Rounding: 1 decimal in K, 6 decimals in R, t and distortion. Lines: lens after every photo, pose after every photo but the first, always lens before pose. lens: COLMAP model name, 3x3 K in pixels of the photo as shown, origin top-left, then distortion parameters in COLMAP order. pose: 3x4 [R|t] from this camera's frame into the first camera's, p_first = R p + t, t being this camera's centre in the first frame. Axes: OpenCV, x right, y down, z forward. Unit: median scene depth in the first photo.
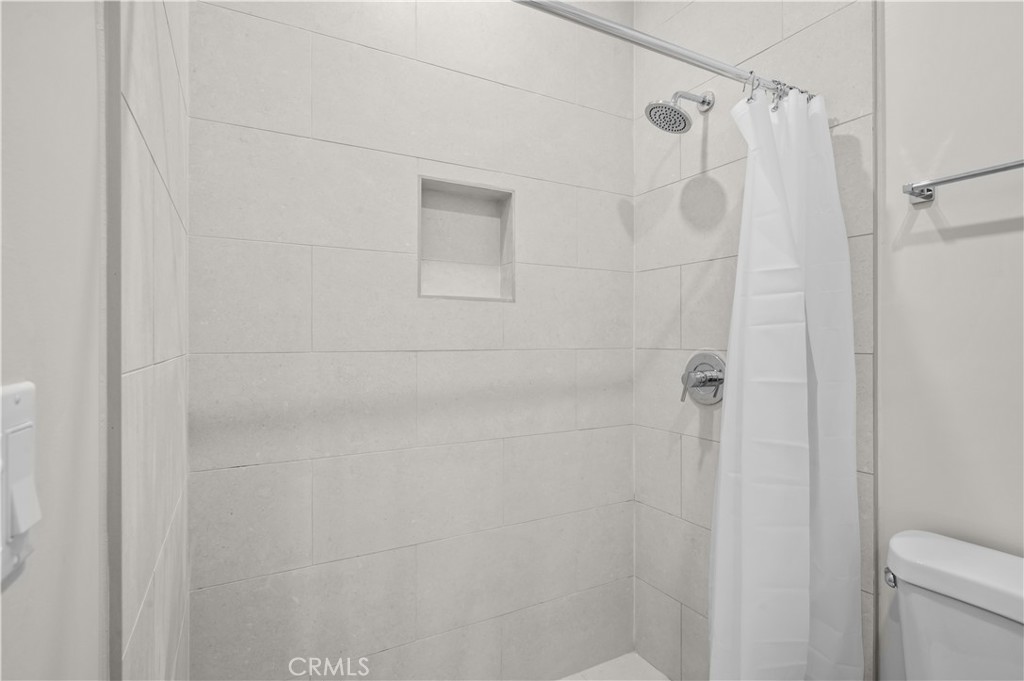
lens RADIAL K [[490.7, 0, 513.9], [0, 490.7, 339.0], [0, 0, 1]] dist [-0.011929, -0.001189]
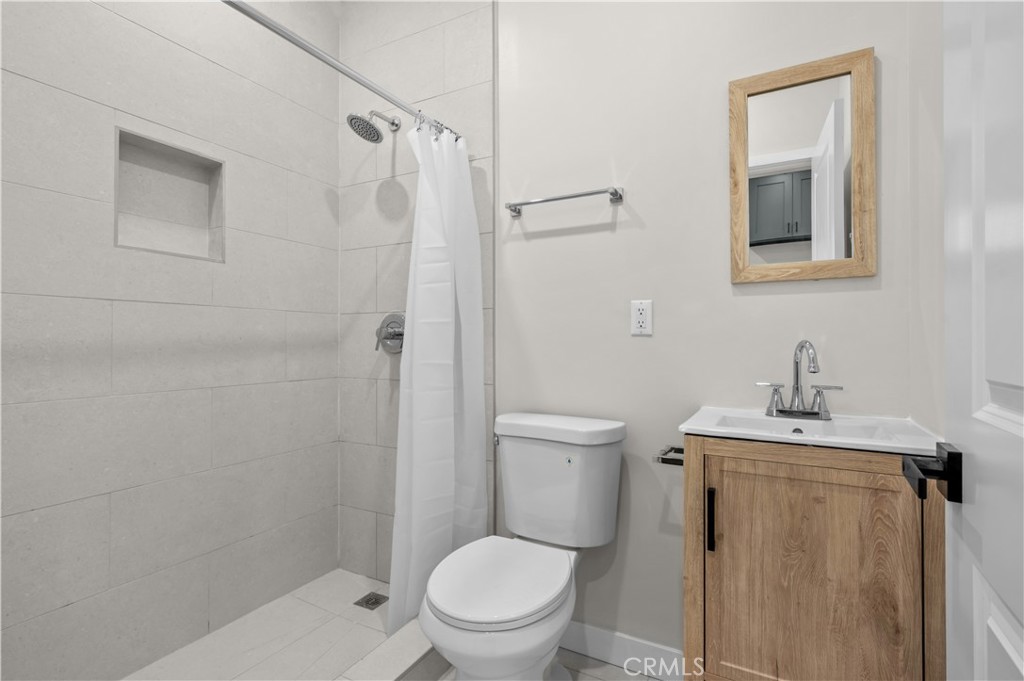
lens RADIAL K [[476.0, 0, 513.1], [0, 476.0, 337.1], [0, 0, 1]] dist [-0.001749, 0.000215]
pose [[0.841270, 0.004995, 0.540591, -0.032214], [0.000336, 0.999952, -0.009762, 0.108607], [-0.540614, 0.008394, 0.841229, -0.260913]]
